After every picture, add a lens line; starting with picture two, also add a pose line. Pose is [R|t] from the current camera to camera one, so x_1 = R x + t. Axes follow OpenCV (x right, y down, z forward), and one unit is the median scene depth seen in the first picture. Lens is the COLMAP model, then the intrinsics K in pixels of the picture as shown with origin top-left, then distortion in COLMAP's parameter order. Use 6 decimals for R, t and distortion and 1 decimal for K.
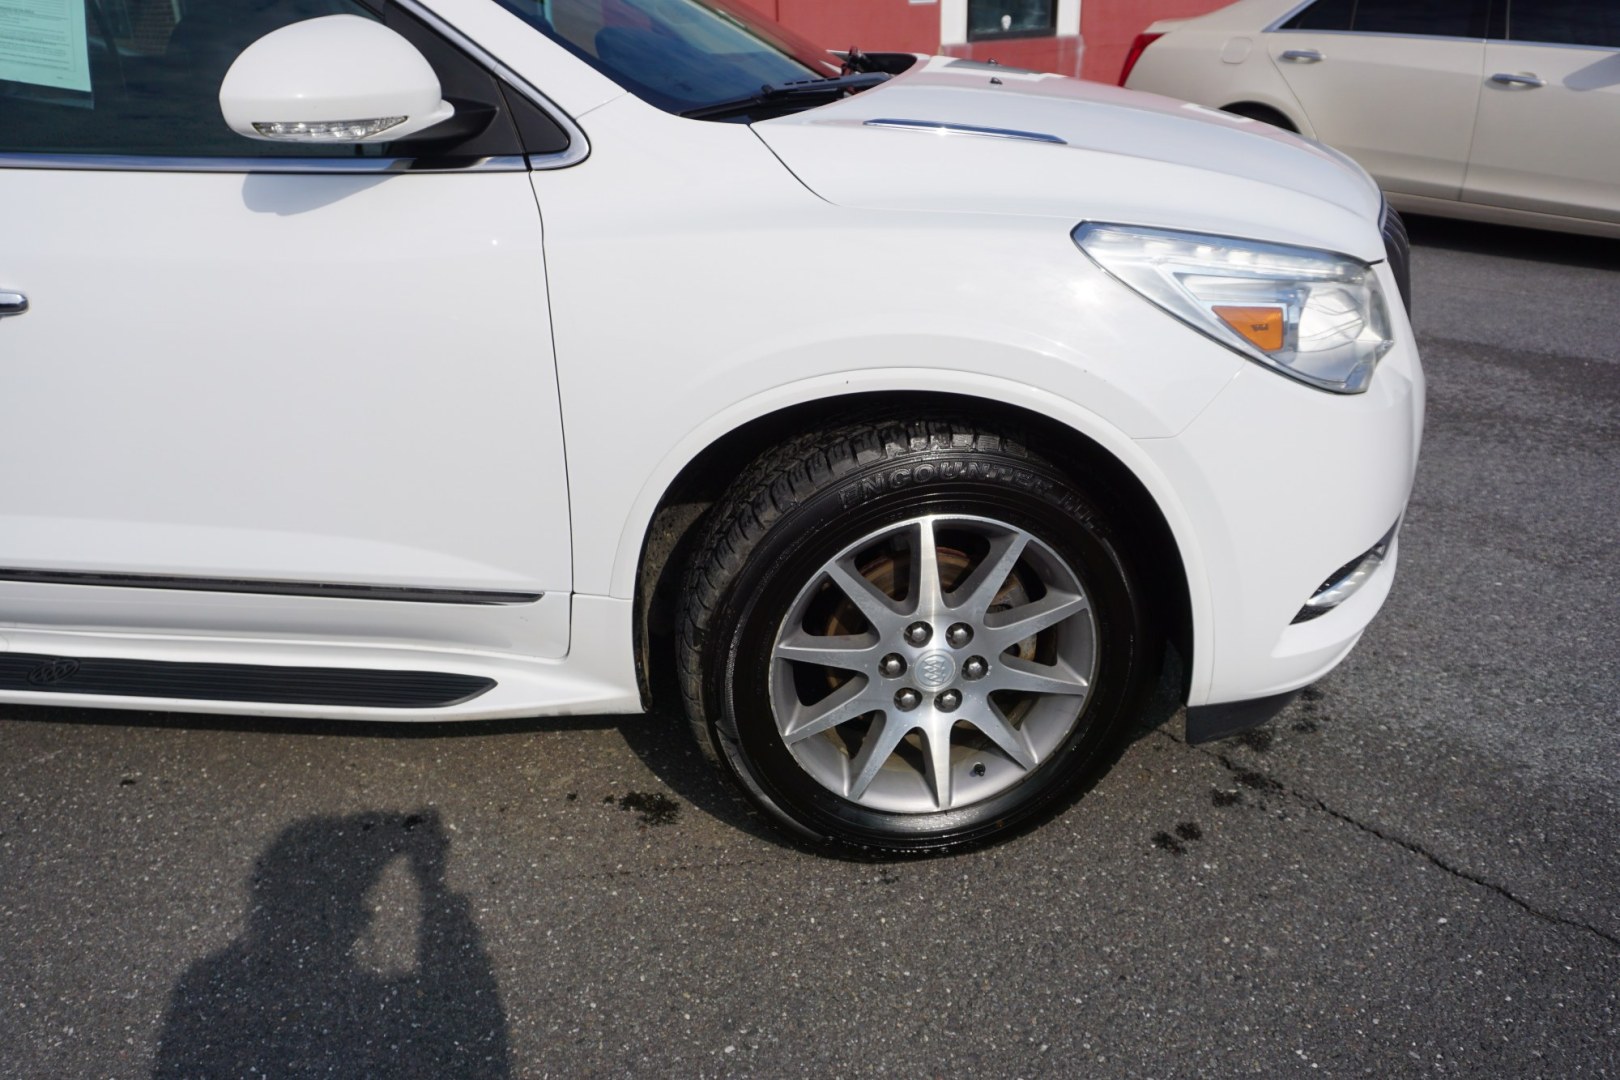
lens RADIAL K [[1238.7, 0, 810.0], [0, 1238.7, 540.0], [0, 0, 1]] dist [-0.004961, 0.004637]
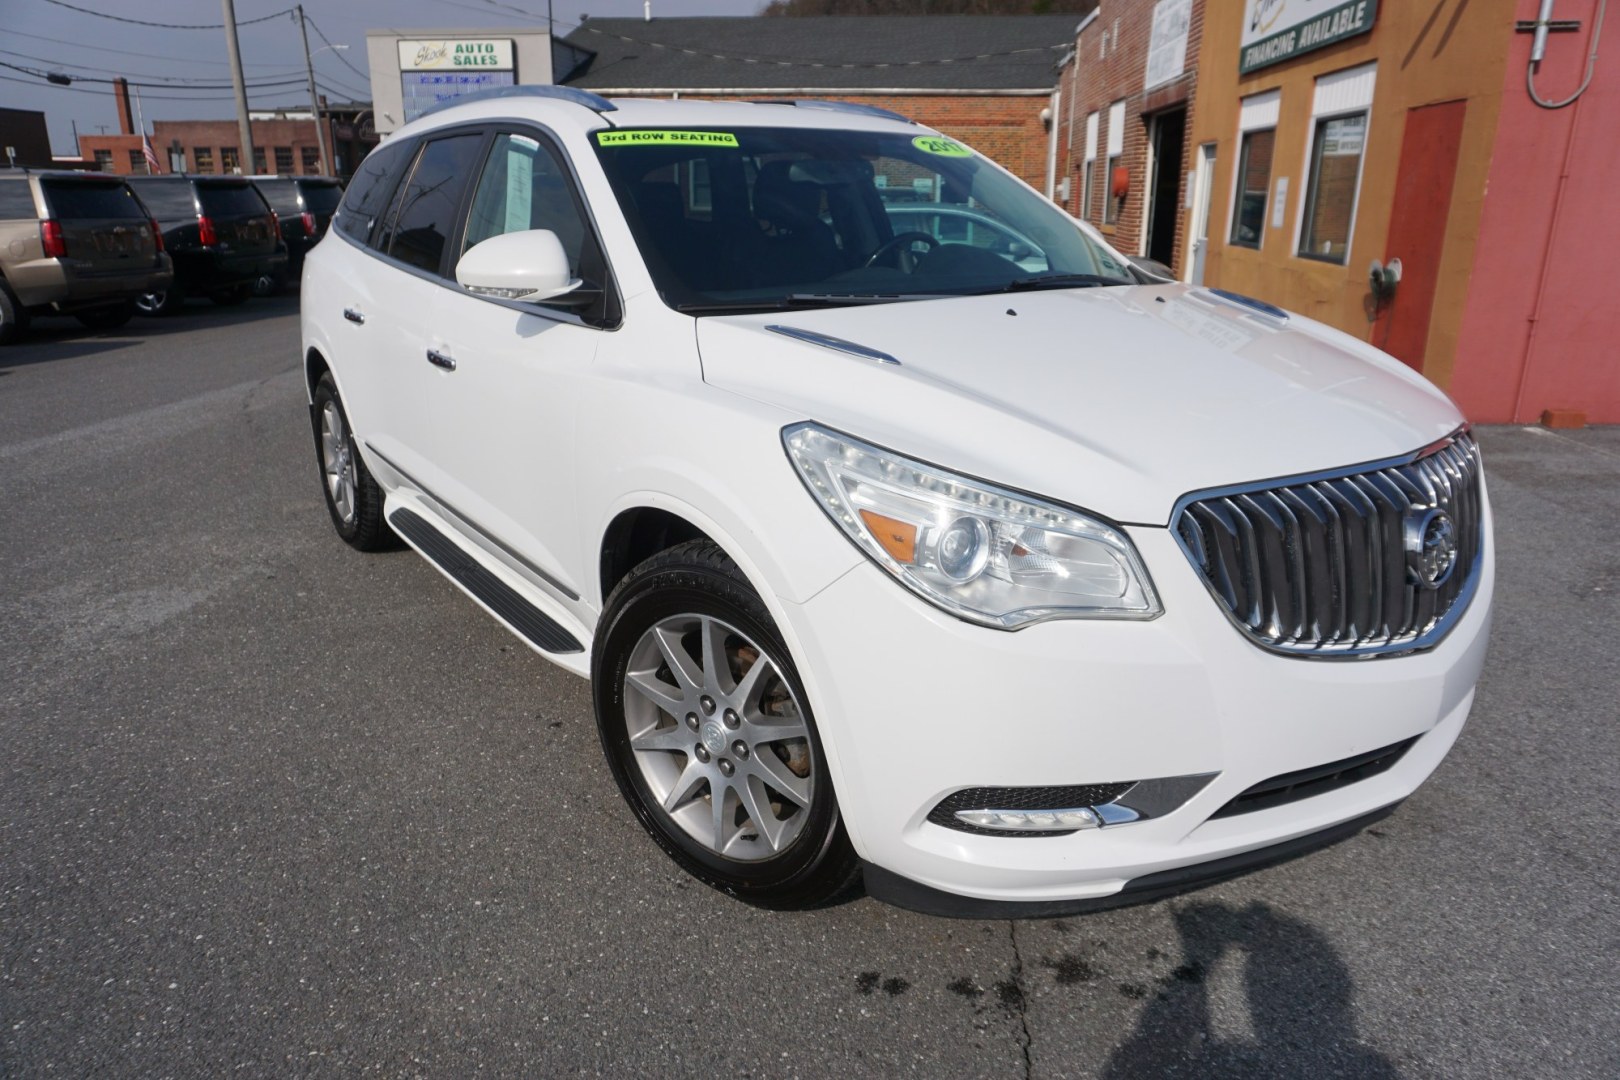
lens RADIAL K [[1094.1, 0, 814.6], [0, 1094.1, 544.9], [0, 0, 1]] dist [-0.026283, 0.000429]
pose [[0.678787, 0.255769, -0.688354, 0.896585], [-0.316375, 0.947783, 0.040185, -0.163295], [0.662688, 0.190501, 0.724261, 0.201776]]
